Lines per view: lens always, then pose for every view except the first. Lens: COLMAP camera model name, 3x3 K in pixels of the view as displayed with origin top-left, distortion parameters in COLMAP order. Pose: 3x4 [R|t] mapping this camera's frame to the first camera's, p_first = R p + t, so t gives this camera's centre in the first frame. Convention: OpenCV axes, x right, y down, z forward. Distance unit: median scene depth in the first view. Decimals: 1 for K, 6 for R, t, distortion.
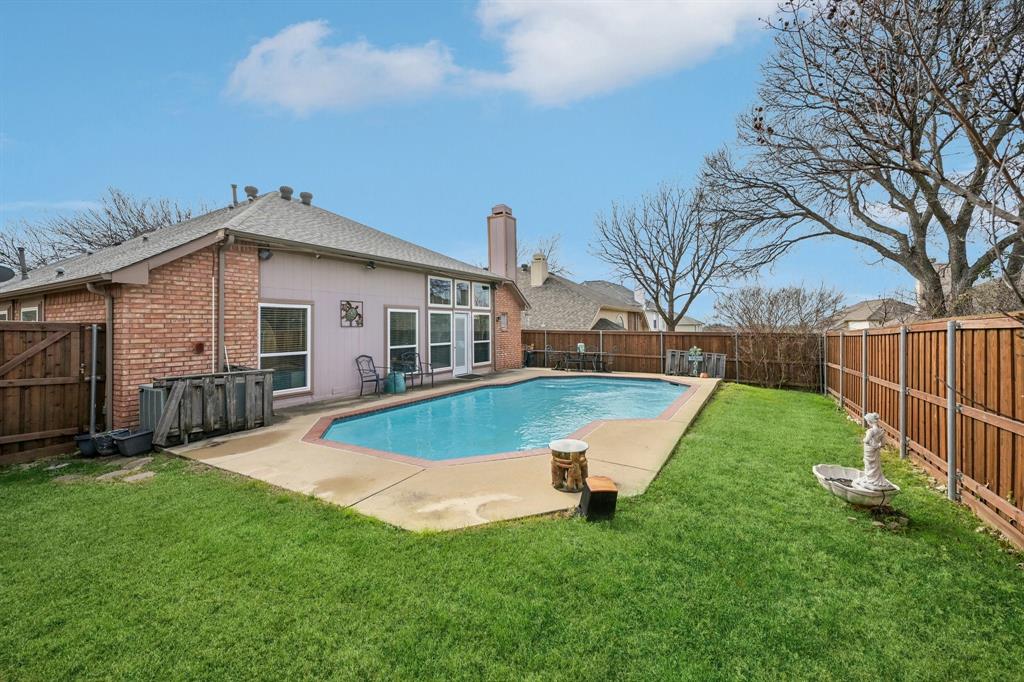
lens RADIAL K [[409.6, 0, 512.0], [0, 409.6, 341.0], [0, 0, 1]] dist [0.000241, -0.000113]
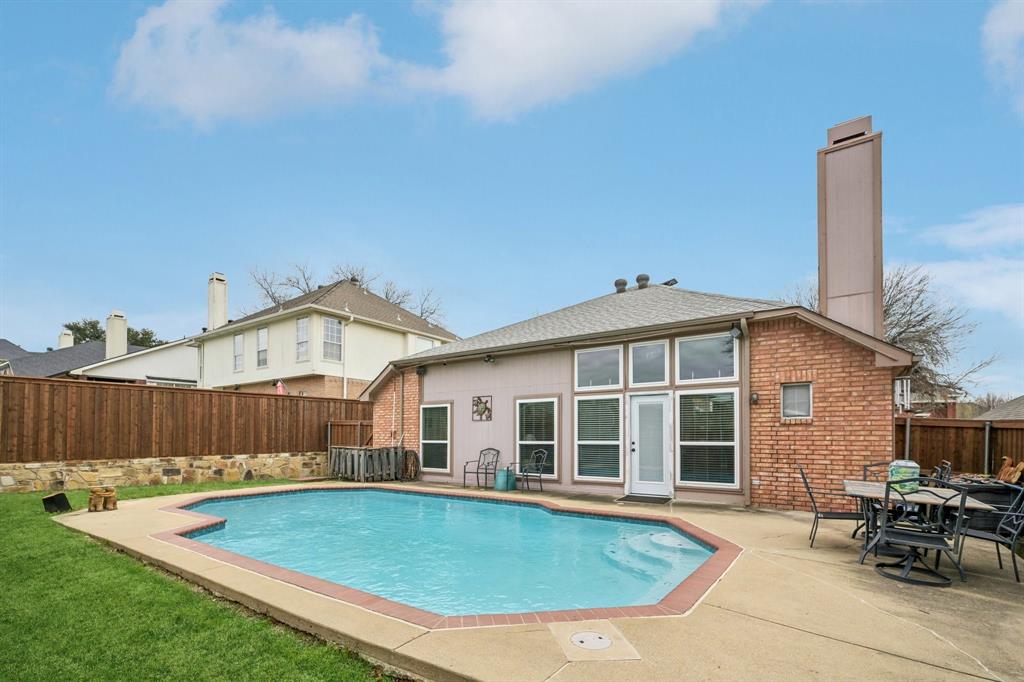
lens RADIAL K [[405.4, 0, 513.0], [0, 405.4, 410.6], [0, 0, 1]] dist [-0.001250, -0.000114]
pose [[-0.009092, -0.017855, -0.999799, 0.560653], [-0.009714, 0.999795, -0.017767, -0.035922], [0.999911, 0.009550, -0.009264, 0.919267]]
